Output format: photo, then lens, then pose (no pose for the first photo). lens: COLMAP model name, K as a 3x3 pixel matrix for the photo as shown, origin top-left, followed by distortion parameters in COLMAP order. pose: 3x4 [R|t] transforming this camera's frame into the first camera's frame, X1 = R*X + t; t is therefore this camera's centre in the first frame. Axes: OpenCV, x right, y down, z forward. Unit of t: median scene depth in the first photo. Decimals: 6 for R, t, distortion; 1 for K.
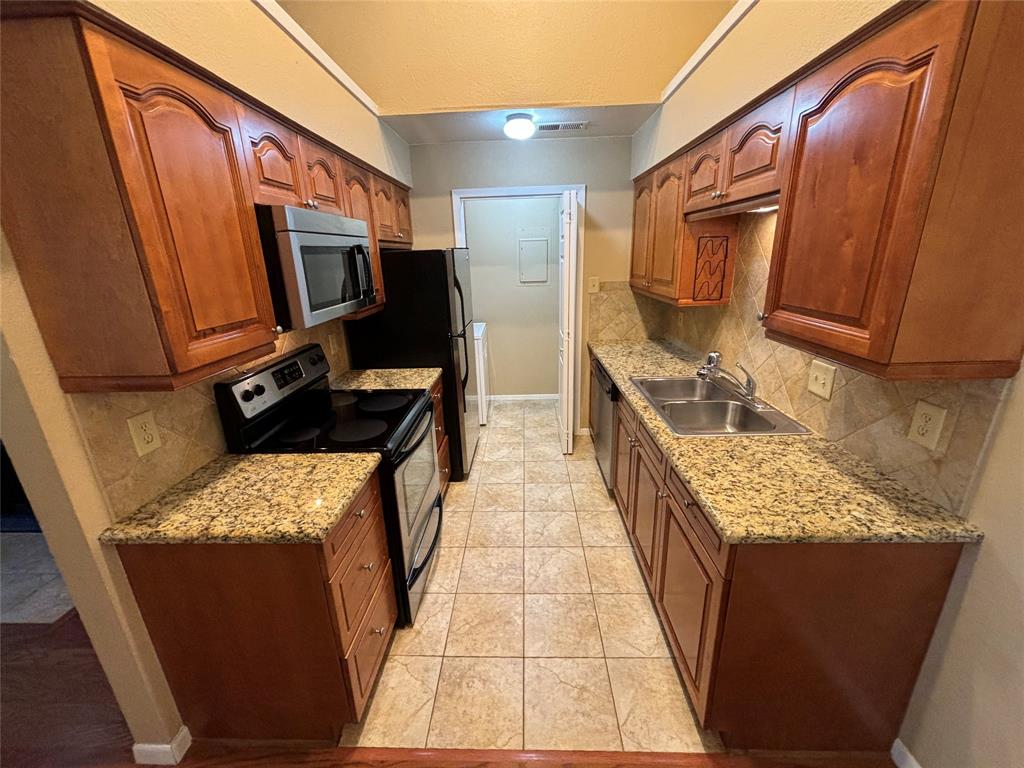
lens RADIAL K [[410.1, 0, 512.2], [0, 410.1, 381.1], [0, 0, 1]] dist [0.003761, -0.001950]
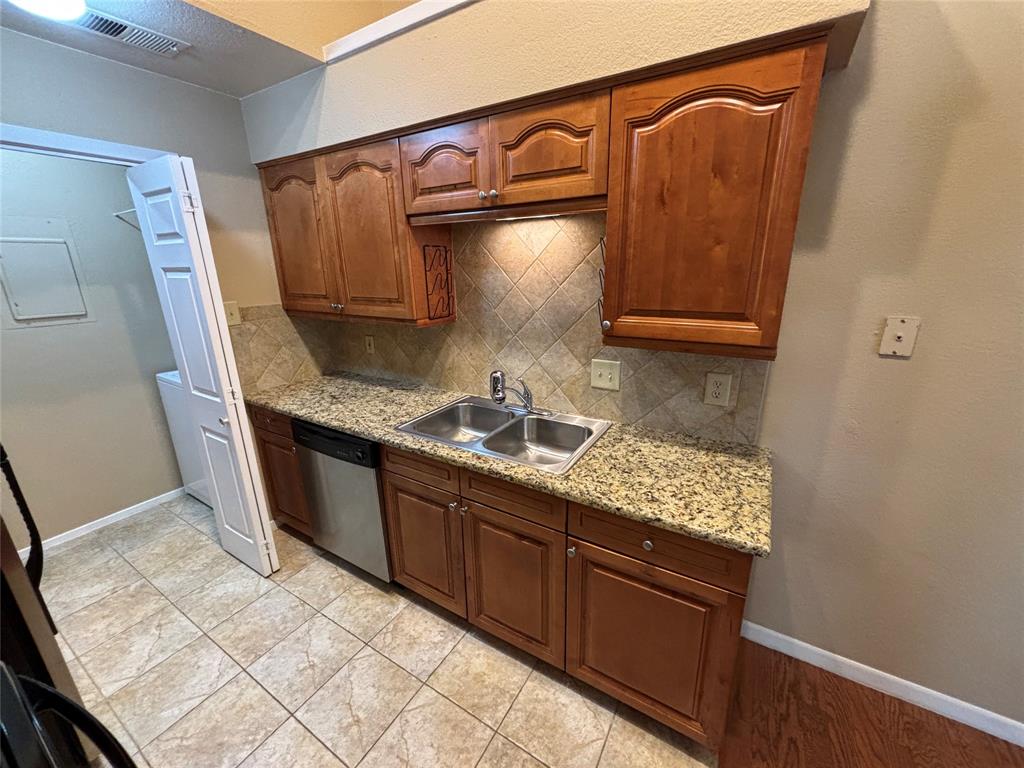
lens RADIAL K [[410.1, 0, 511.6], [0, 410.1, 381.8], [0, 0, 1]] dist [0.003761, -0.001950]
pose [[0.499670, -0.221781, 0.837343, -0.323570], [0.259253, 0.960646, 0.099735, -0.167596], [-0.826509, 0.167249, 0.537504, 0.633030]]
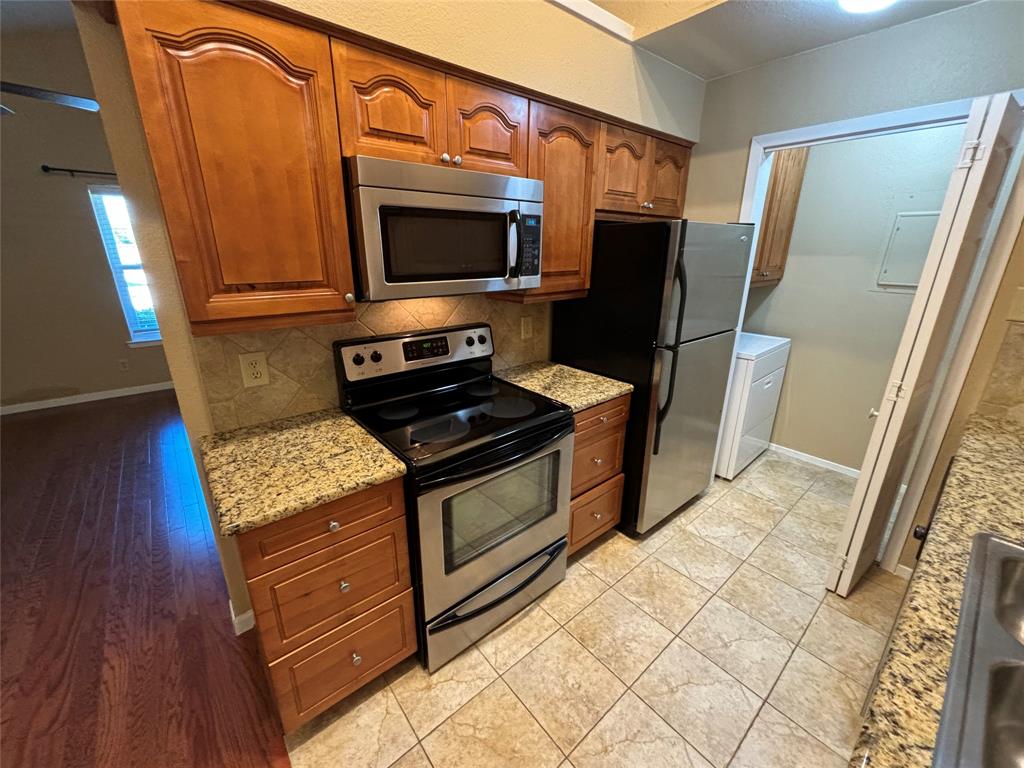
lens RADIAL K [[410.1, 0, 511.4], [0, 410.1, 382.5], [0, 0, 1]] dist [0.003761, -0.001950]
pose [[0.664863, 0.266717, -0.697725, 0.337516], [-0.246853, 0.960052, 0.131770, -0.139547], [0.704997, 0.084627, 0.704143, 0.566038]]
